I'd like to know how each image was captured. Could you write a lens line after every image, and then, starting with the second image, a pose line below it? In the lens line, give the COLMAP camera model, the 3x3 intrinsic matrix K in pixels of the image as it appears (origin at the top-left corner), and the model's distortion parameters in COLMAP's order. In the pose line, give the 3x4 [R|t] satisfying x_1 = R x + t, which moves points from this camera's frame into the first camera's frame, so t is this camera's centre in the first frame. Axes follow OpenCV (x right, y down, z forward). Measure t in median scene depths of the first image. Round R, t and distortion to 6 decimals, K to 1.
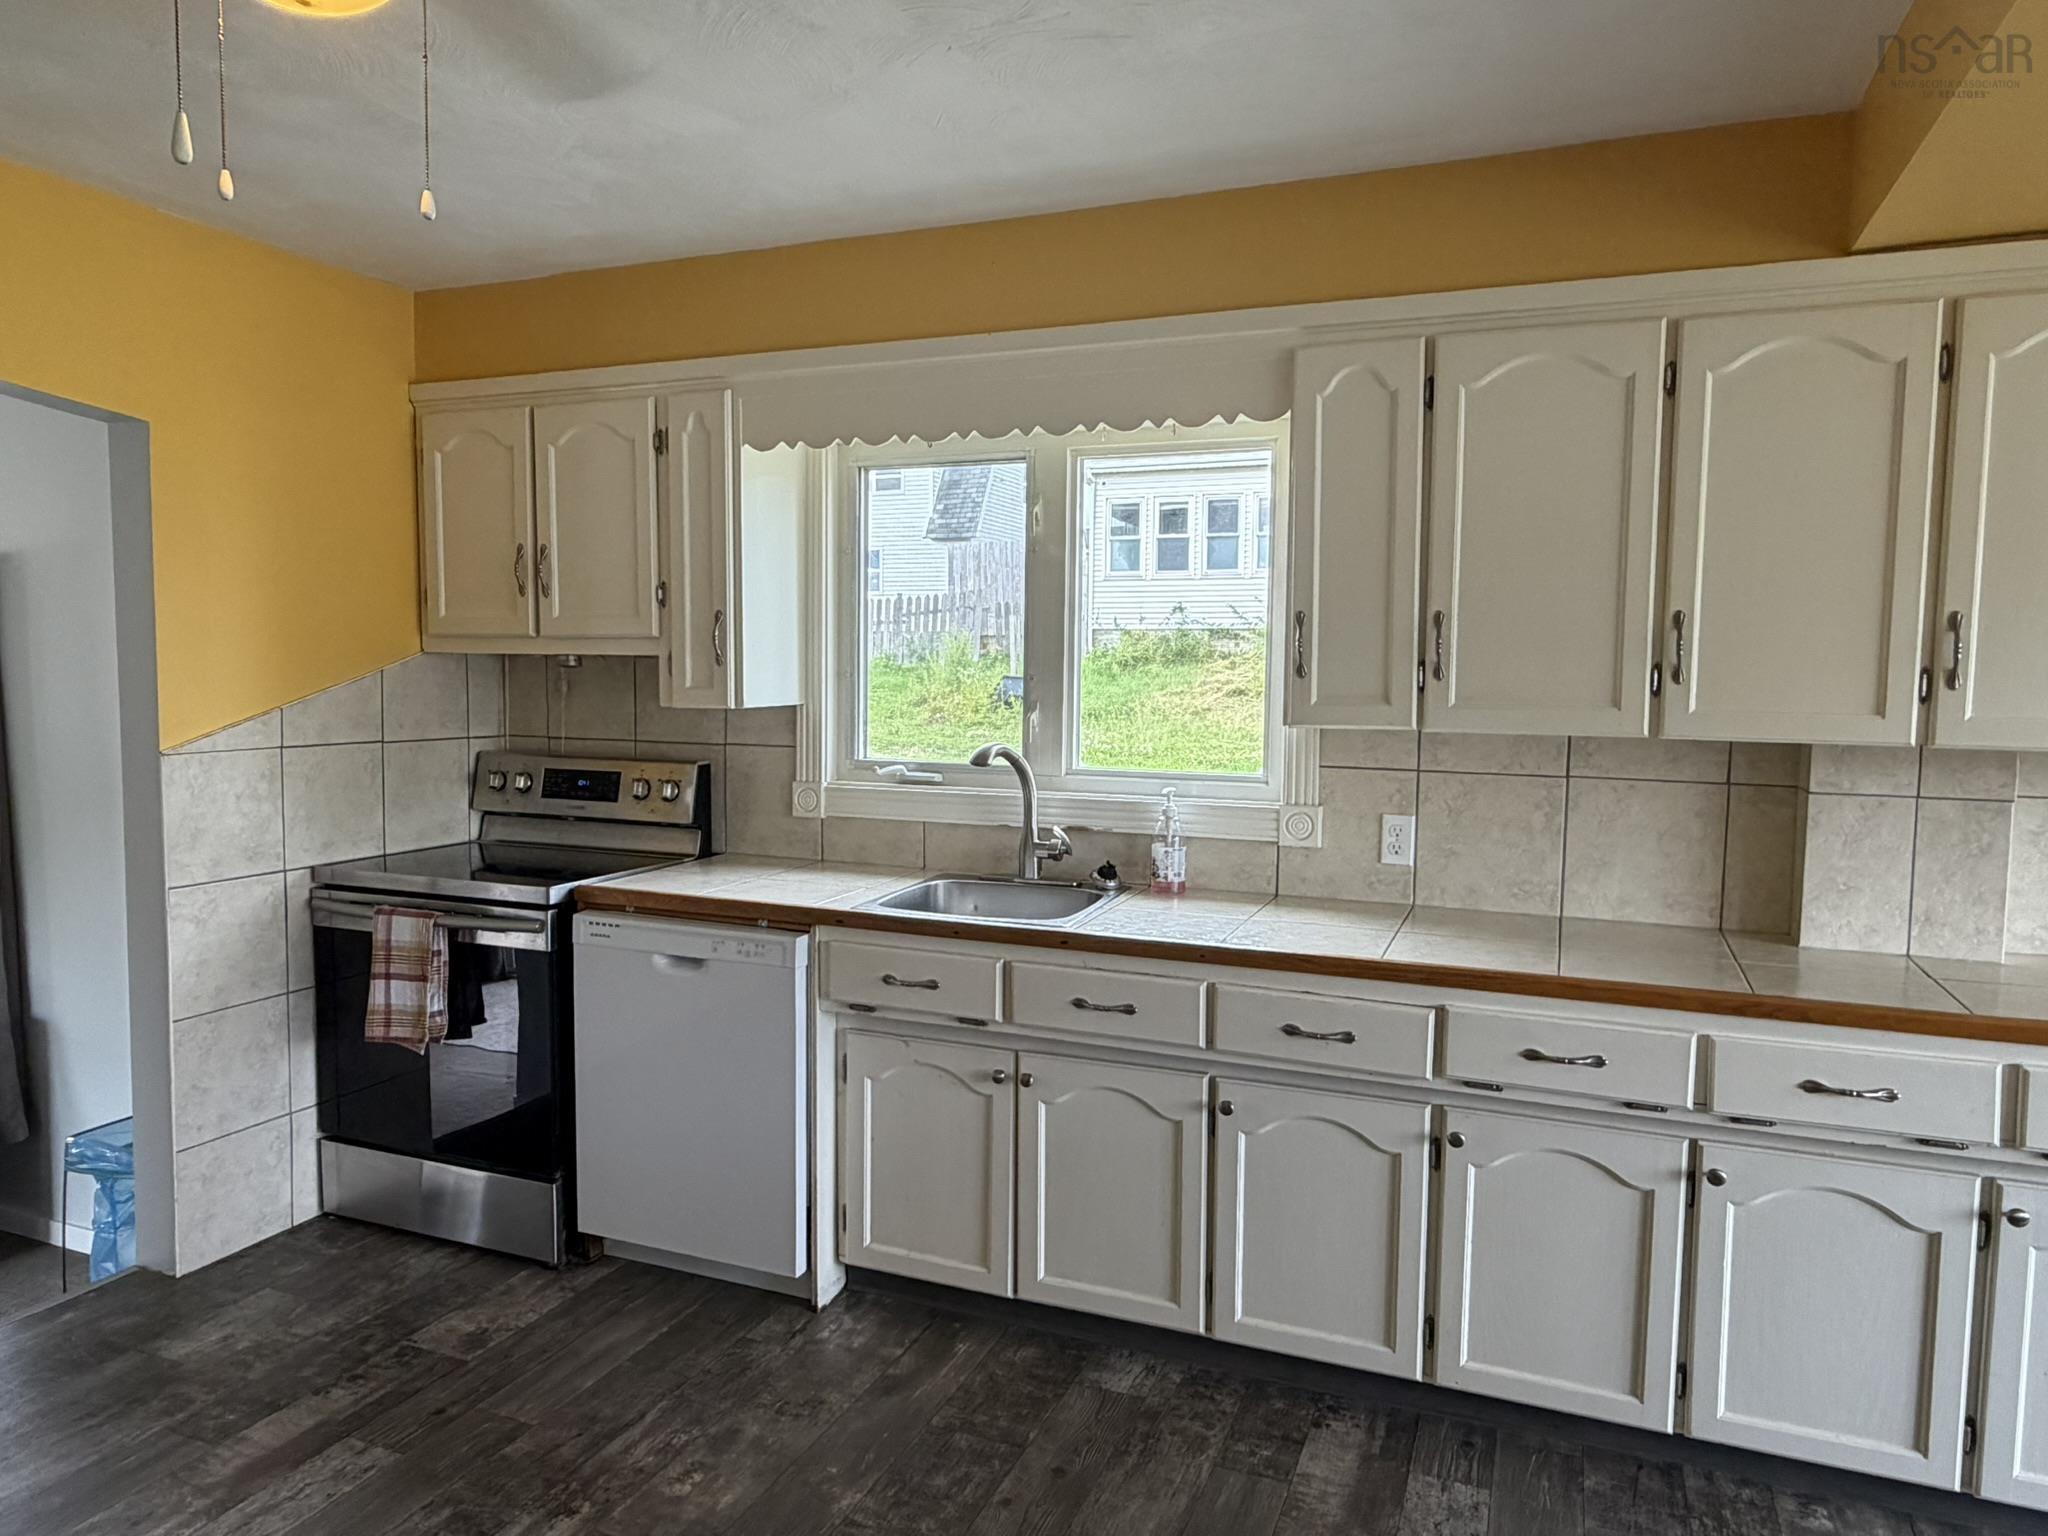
lens RADIAL K [[1337.3, 0, 1012.8], [0, 1337.3, 770.4], [0, 0, 1]] dist [0.005302, -0.000637]
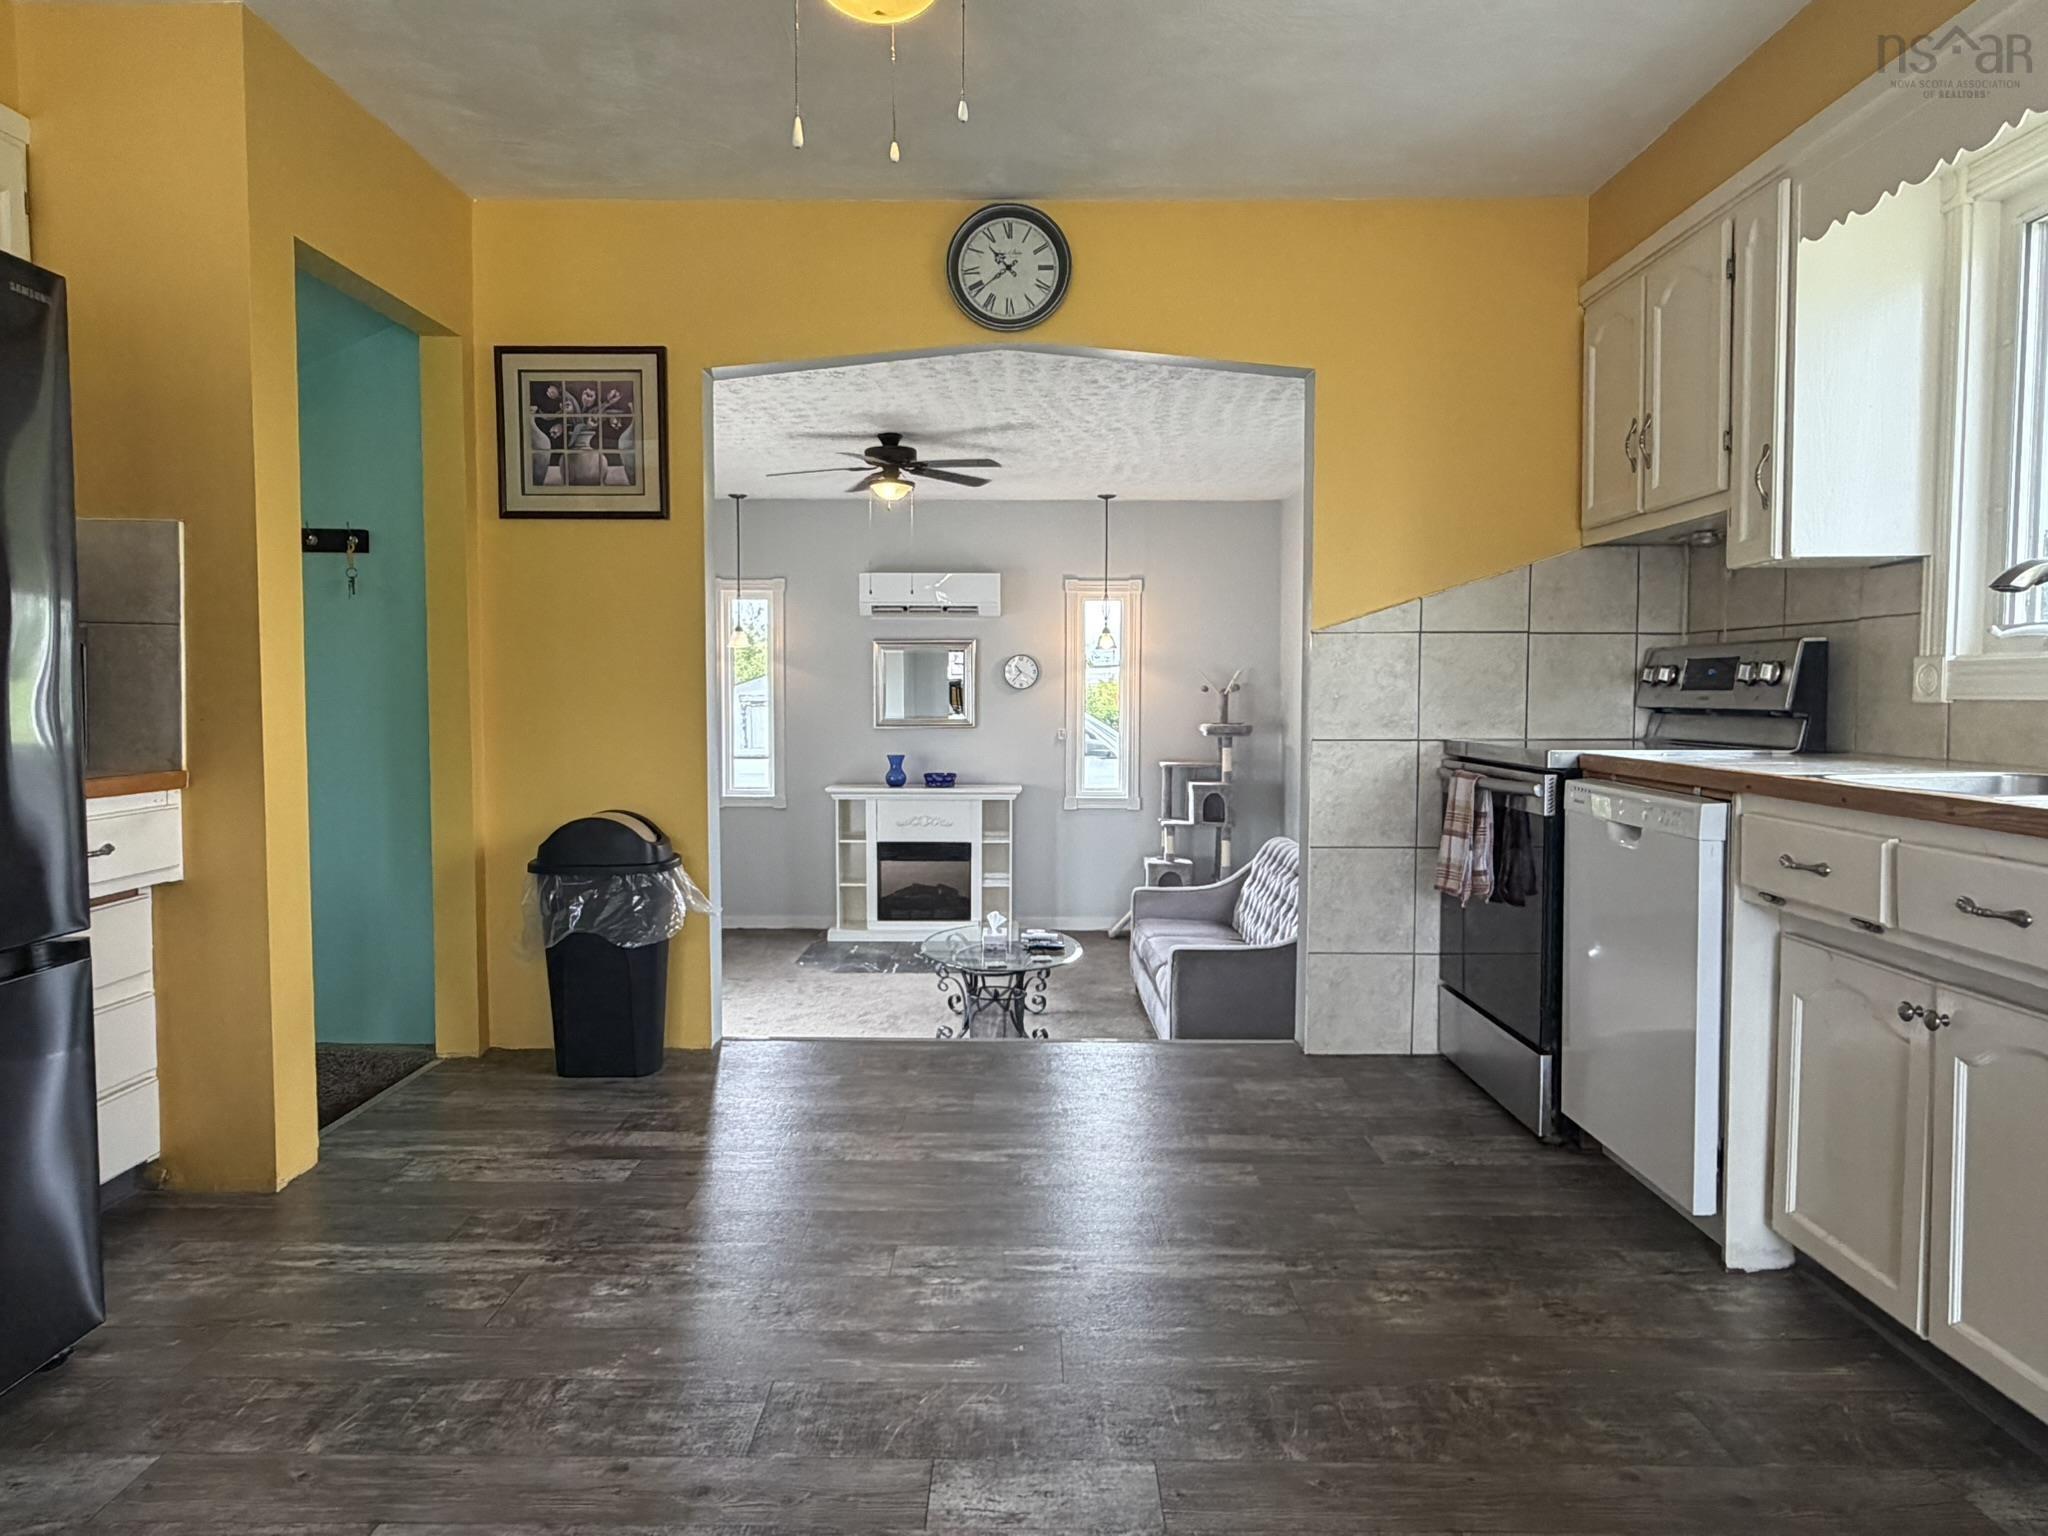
lens RADIAL K [[1337.3, 0, 1011.5], [0, 1337.3, 761.9], [0, 0, 1]] dist [0.005302, -0.000637]
pose [[0.381129, 0.039109, -0.923694, 0.398889], [-0.063643, 0.997845, 0.015988, 0.100586], [0.922329, 0.052693, 0.382797, 0.246465]]
